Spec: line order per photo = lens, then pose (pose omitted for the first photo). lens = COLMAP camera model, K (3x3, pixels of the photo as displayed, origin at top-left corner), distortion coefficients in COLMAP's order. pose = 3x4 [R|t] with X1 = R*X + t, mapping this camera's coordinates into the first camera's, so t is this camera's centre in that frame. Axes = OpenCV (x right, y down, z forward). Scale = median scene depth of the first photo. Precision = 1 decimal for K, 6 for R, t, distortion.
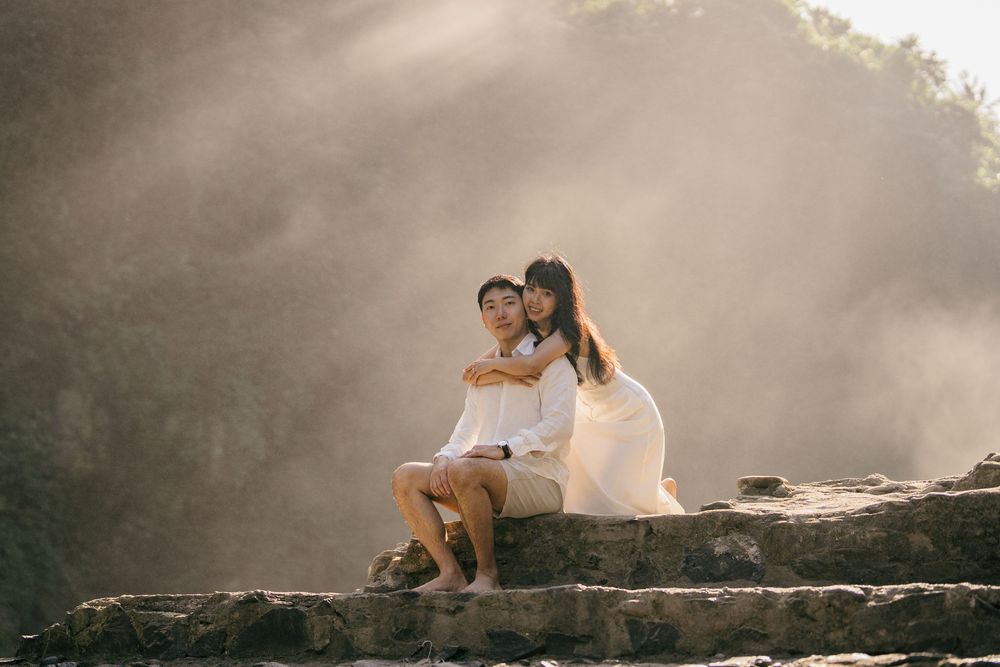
lens RADIAL K [[1380.4, 0, 498.5], [0, 1380.4, 315.4], [0, 0, 1]] dist [-0.174532, 1.124352]
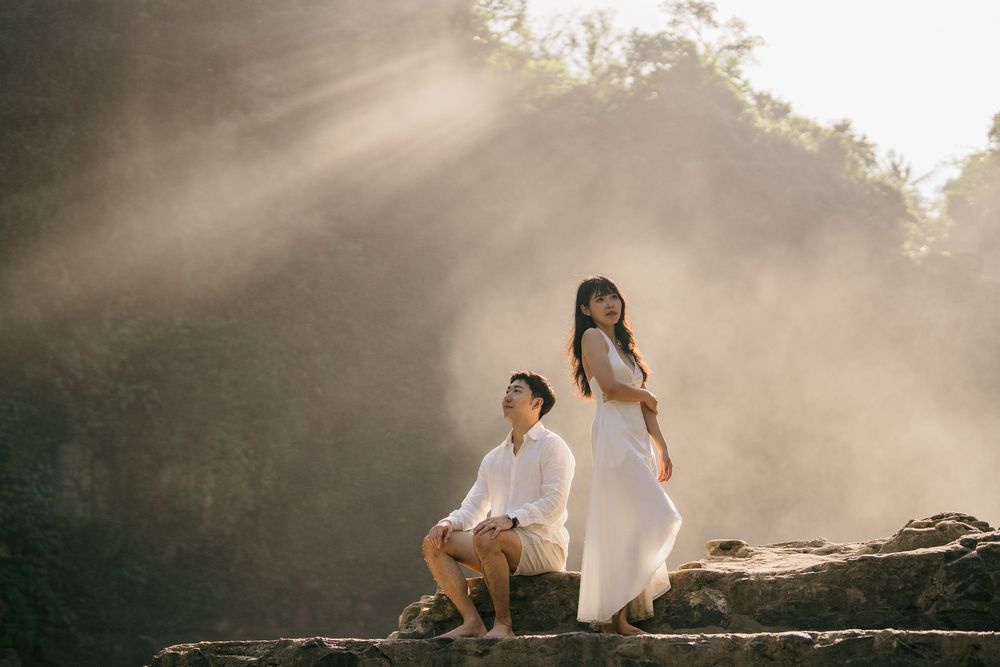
lens RADIAL K [[1381.2, 0, 500.0], [0, 1381.2, 333.5], [0, 0, 1]] dist [-0.164918, 1.077409]
pose [[0.998881, 0.003808, 0.047141, -0.068873], [-0.003329, 0.999942, -0.010236, -0.054300], [-0.047178, 0.010068, 0.998836, -0.214693]]
